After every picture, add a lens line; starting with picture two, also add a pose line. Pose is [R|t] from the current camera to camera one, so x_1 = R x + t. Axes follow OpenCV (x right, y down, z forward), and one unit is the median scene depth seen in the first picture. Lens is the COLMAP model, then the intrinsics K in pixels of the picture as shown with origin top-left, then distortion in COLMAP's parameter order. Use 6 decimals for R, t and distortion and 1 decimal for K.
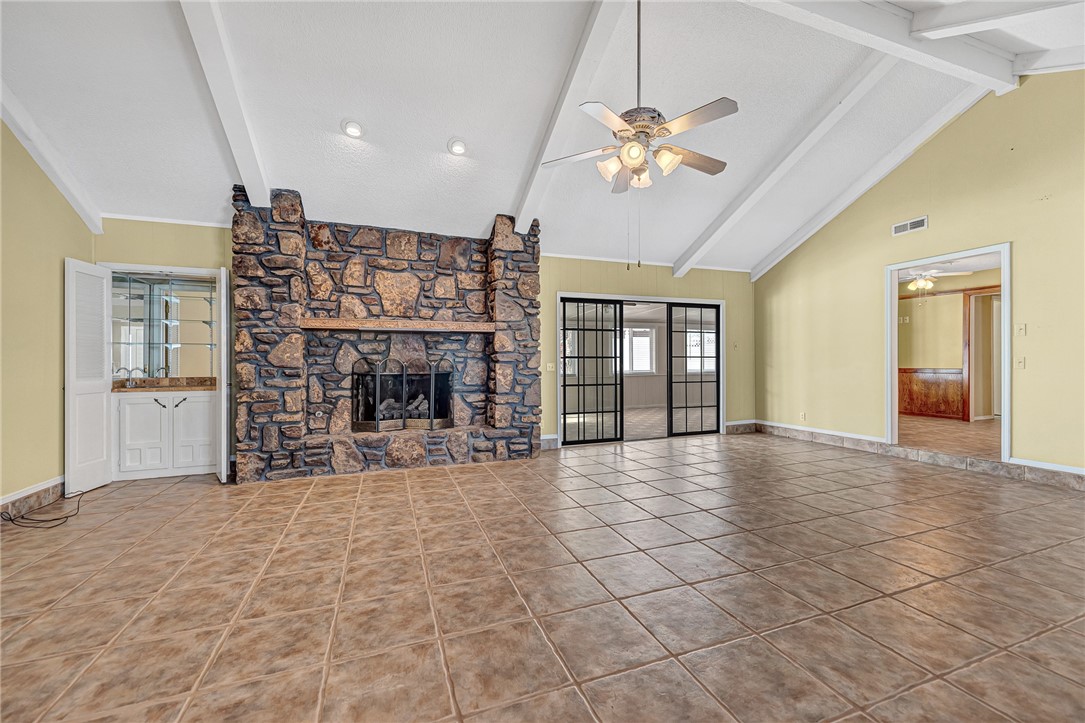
lens RADIAL K [[428.0, 0, 541.6], [0, 428.0, 361.1], [0, 0, 1]] dist [0.010208, -0.002756]
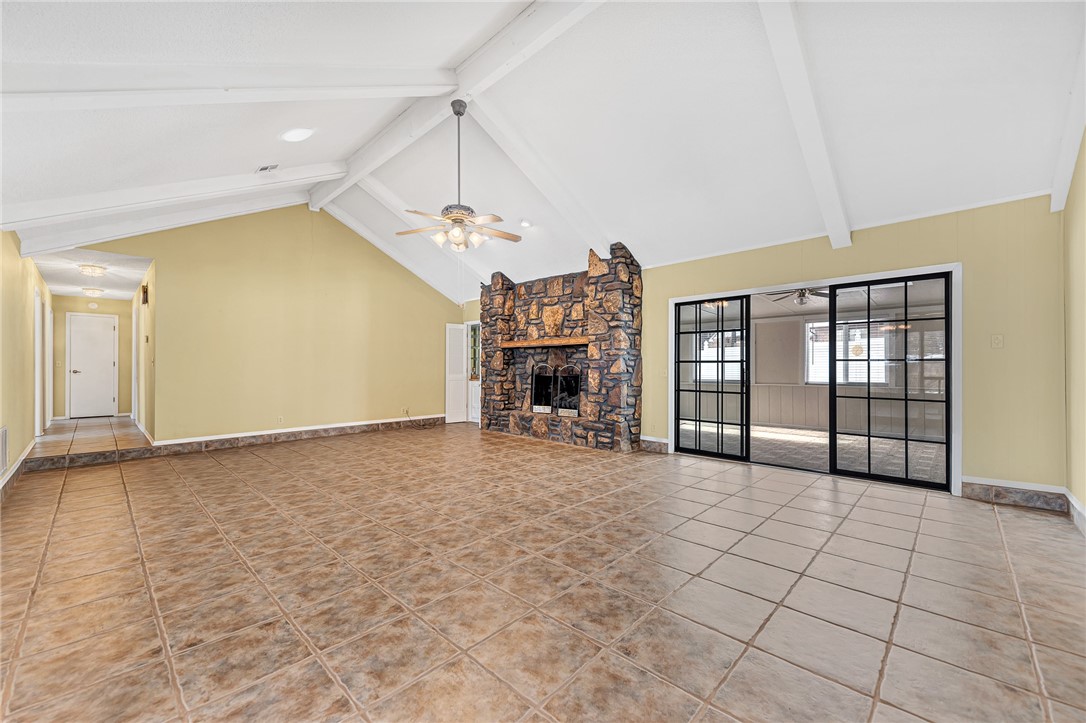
lens RADIAL K [[428.4, 0, 544.2], [0, 428.4, 358.4], [0, 0, 1]] dist [0.010208, -0.002756]
pose [[0.436050, -0.015792, -0.899784, 0.973693], [0.004026, 0.999870, -0.015598, -0.005681], [0.899913, 0.003179, 0.436057, 0.342685]]
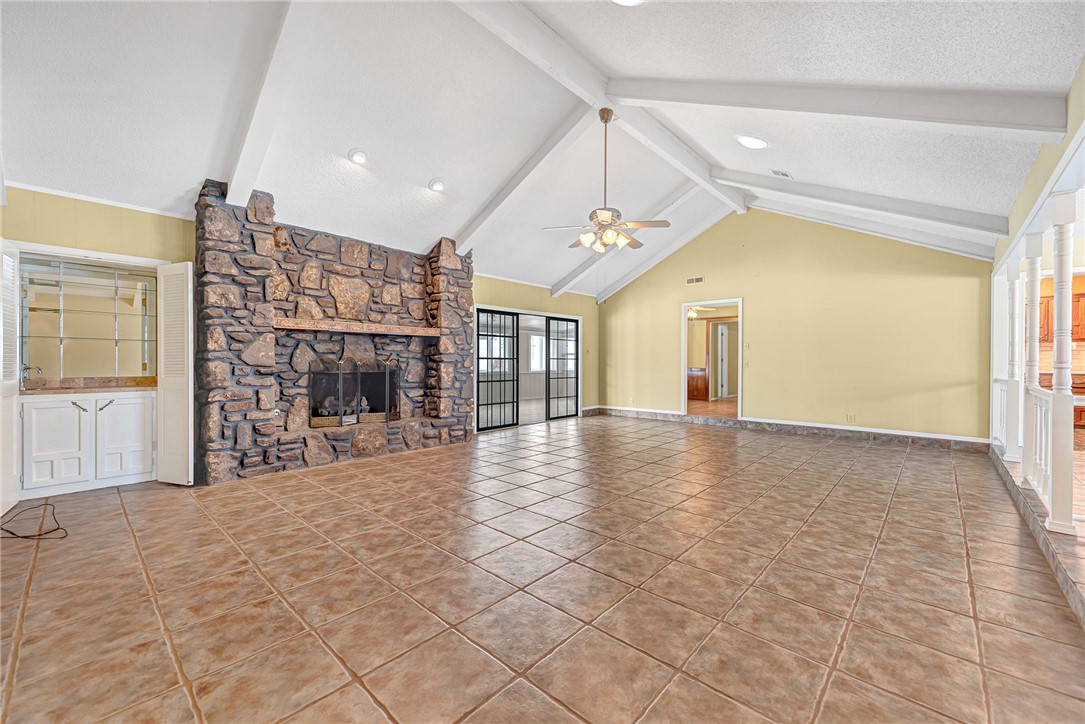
lens RADIAL K [[428.0, 0, 541.7], [0, 428.0, 360.5], [0, 0, 1]] dist [0.010208, -0.002756]
pose [[0.890845, 0.008113, 0.454234, -0.400677], [-0.007628, 0.999967, -0.002900, -0.000588], [-0.454242, -0.000881, 0.890878, -0.182484]]
